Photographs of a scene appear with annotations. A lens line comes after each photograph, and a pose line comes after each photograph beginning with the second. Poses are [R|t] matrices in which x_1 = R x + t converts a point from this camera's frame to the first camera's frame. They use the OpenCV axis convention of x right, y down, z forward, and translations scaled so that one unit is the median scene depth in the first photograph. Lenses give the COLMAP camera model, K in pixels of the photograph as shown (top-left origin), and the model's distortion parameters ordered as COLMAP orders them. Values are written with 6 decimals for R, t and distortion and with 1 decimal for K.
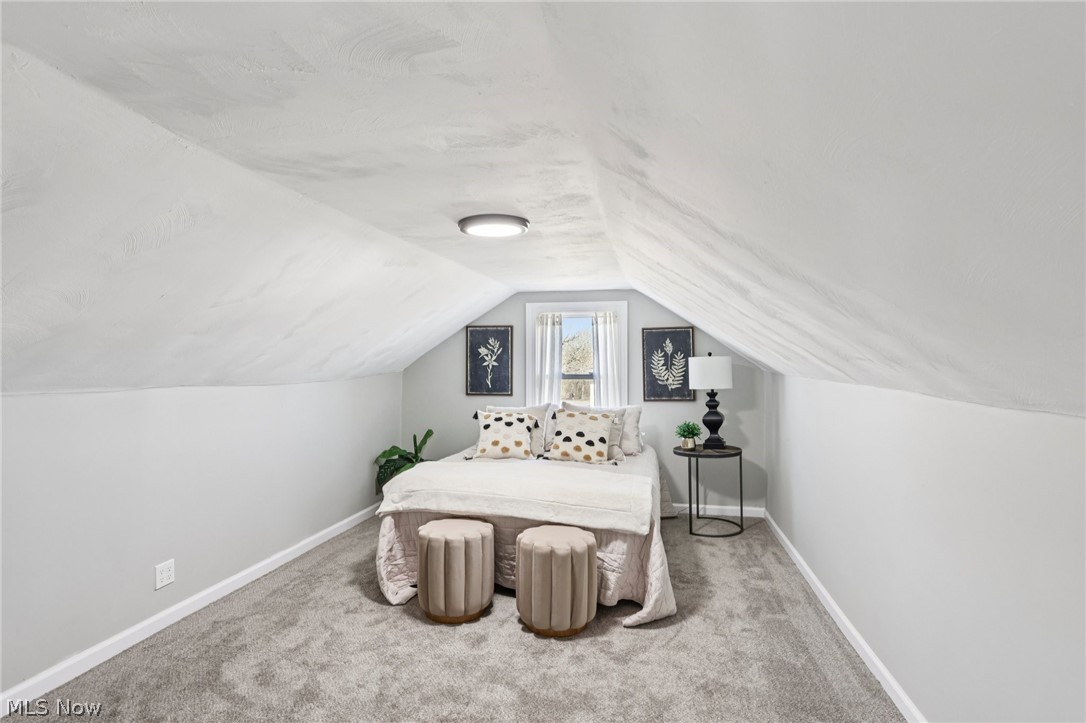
lens RADIAL K [[580.5, 0, 538.1], [0, 580.5, 359.6], [0, 0, 1]] dist [-0.001468, -0.000133]
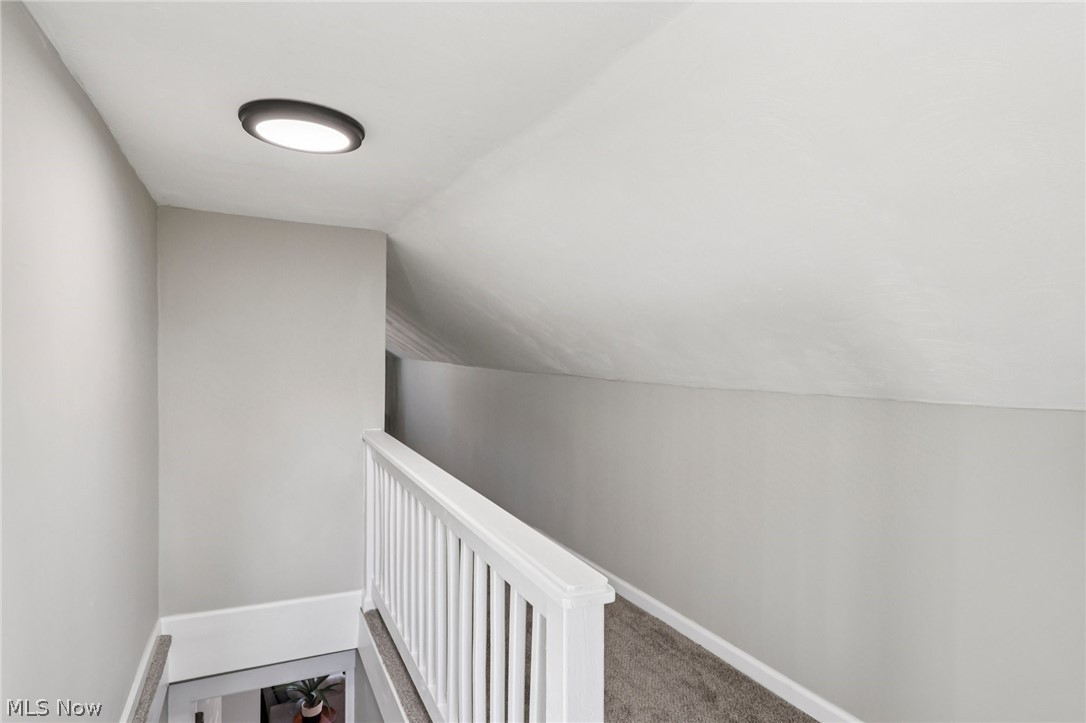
lens RADIAL K [[580.5, 0, 538.1], [0, 580.5, 359.6], [0, 0, 1]] dist [-0.001468, -0.000133]
pose [[0.793022, 0.002753, 0.609187, -0.674765], [-0.016545, 0.999718, 0.017019, -0.014118], [-0.608968, -0.023575, 0.792844, -1.394005]]
